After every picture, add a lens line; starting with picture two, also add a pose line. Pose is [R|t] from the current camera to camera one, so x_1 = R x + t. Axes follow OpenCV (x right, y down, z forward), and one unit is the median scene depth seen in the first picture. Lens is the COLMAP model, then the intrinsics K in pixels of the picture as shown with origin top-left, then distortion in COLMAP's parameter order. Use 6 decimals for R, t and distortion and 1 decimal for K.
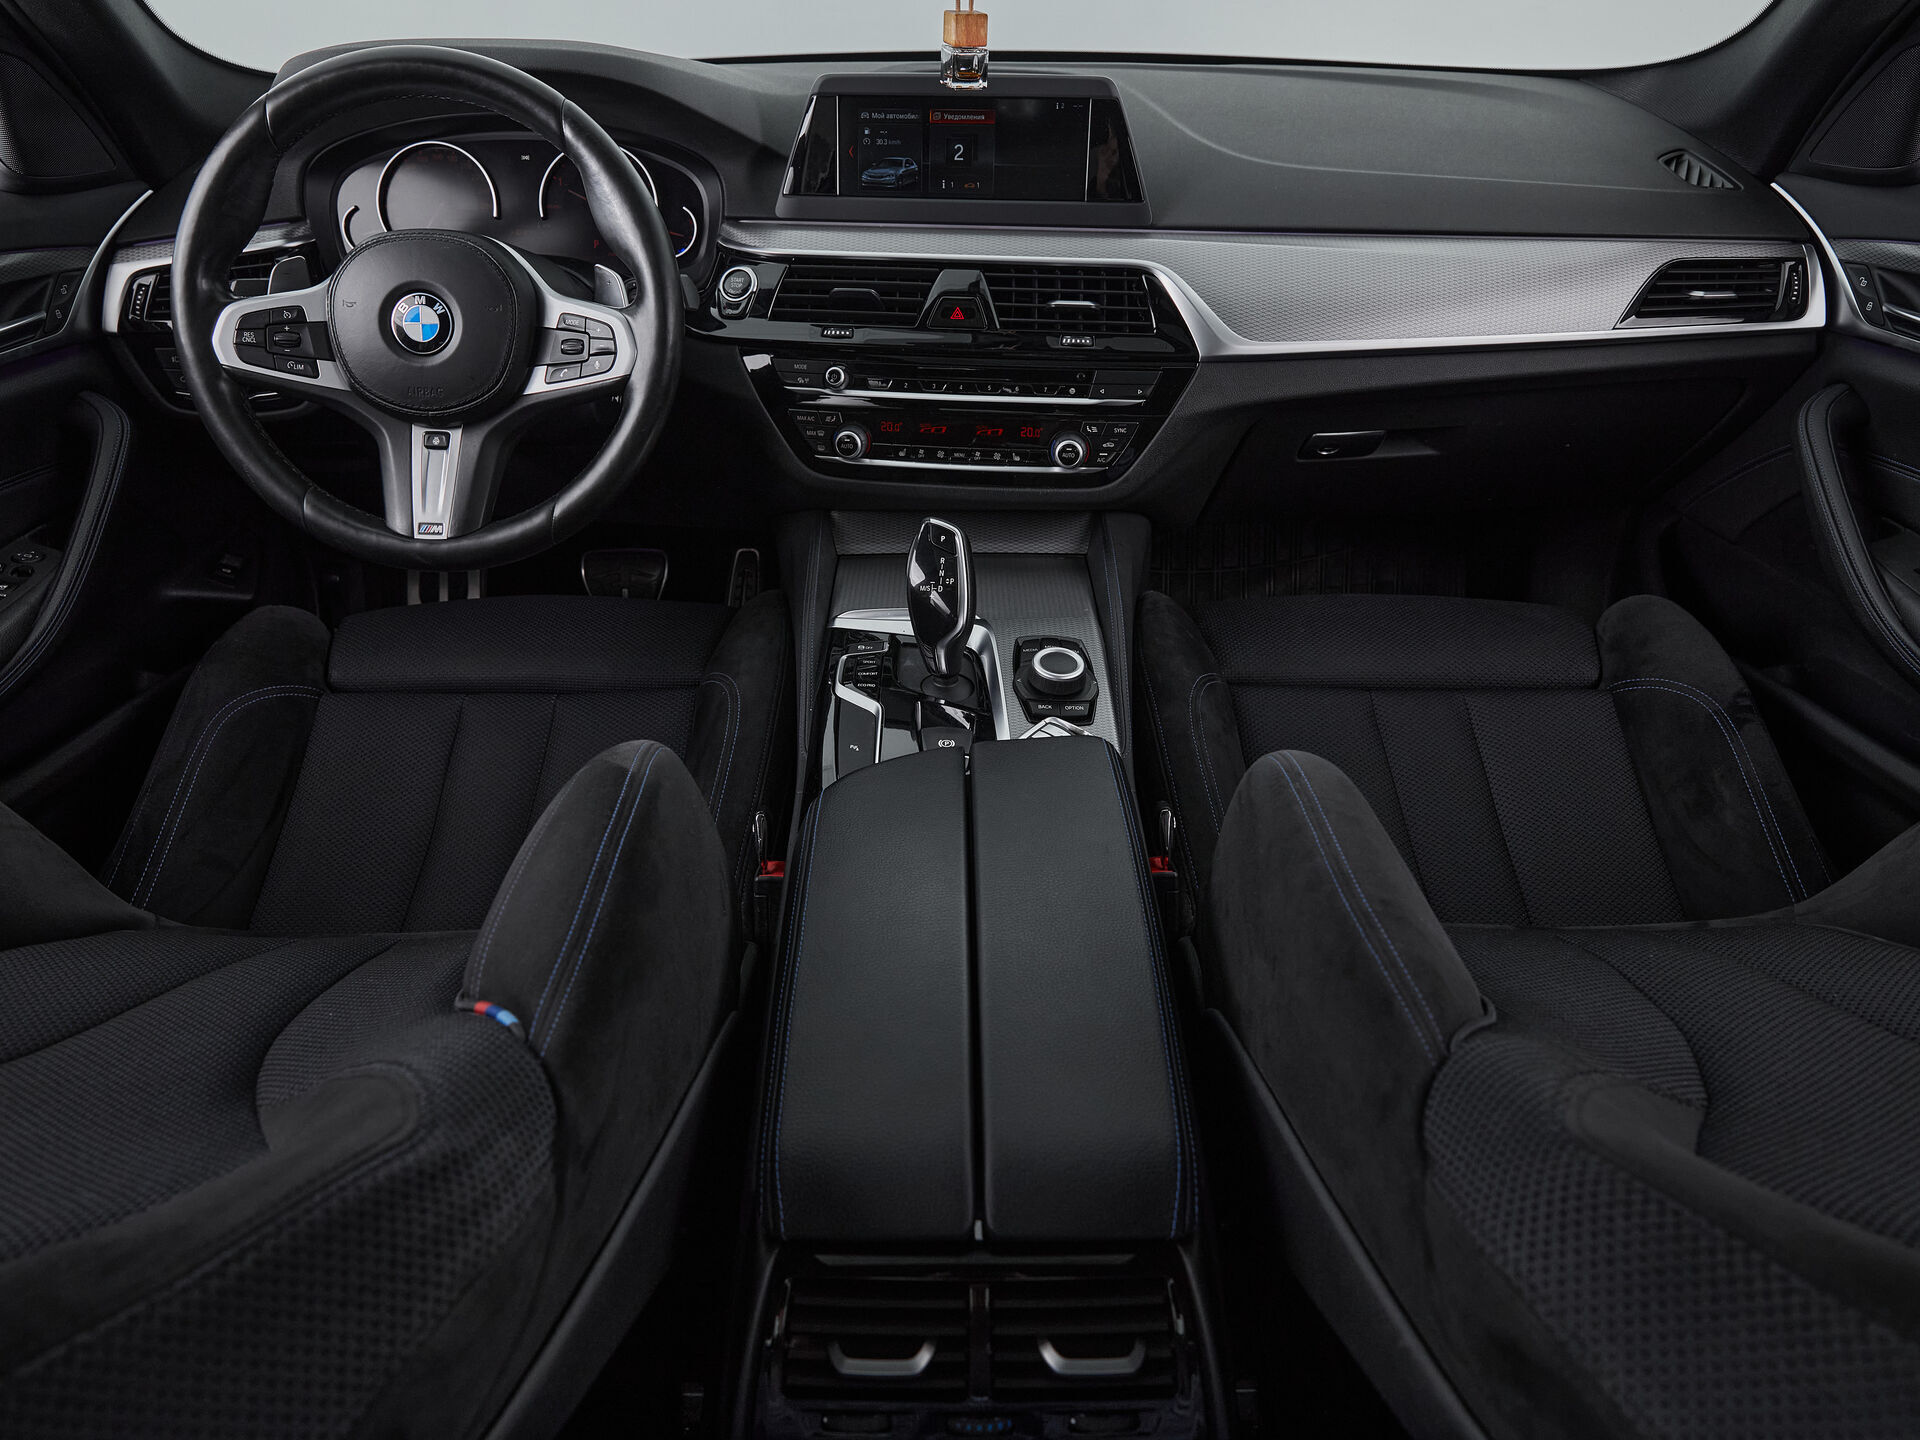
lens RADIAL K [[1422.1, 0, 947.5], [0, 1422.1, 721.6], [0, 0, 1]] dist [-0.004387, 0.000221]
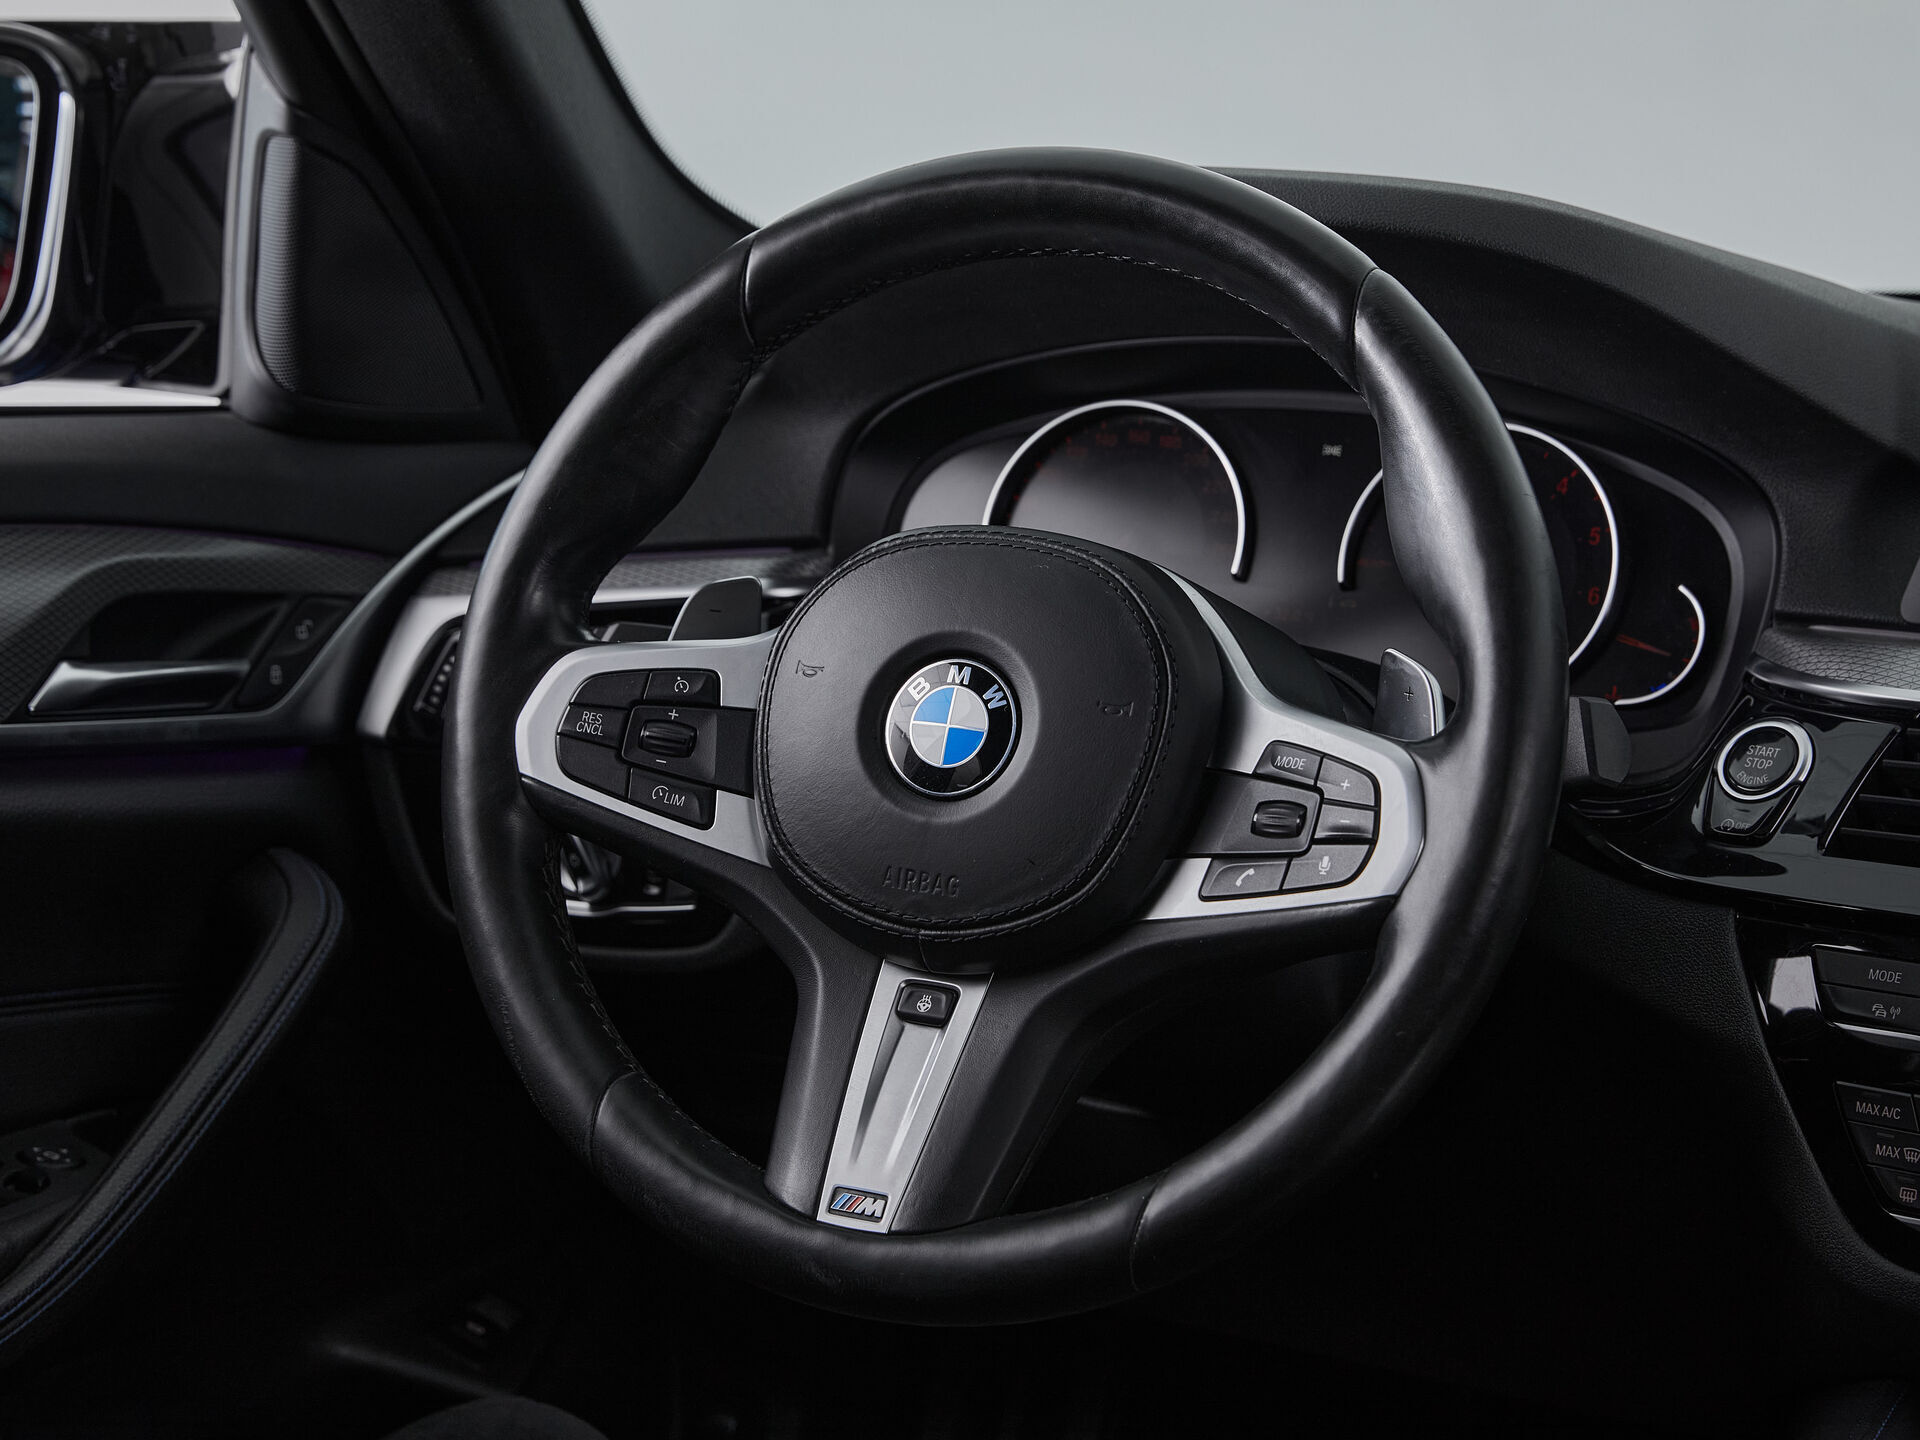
lens RADIAL K [[4020.8, 0, 960.0], [0, 4020.8, 720.0], [0, 0, 1]] dist [-0.056202, 0.169015]
pose [[0.900894, 0.086801, -0.425270, 0.129904], [-0.240447, 0.915521, -0.322500, 0.094847], [0.361351, 0.392793, 0.845659, -0.009856]]
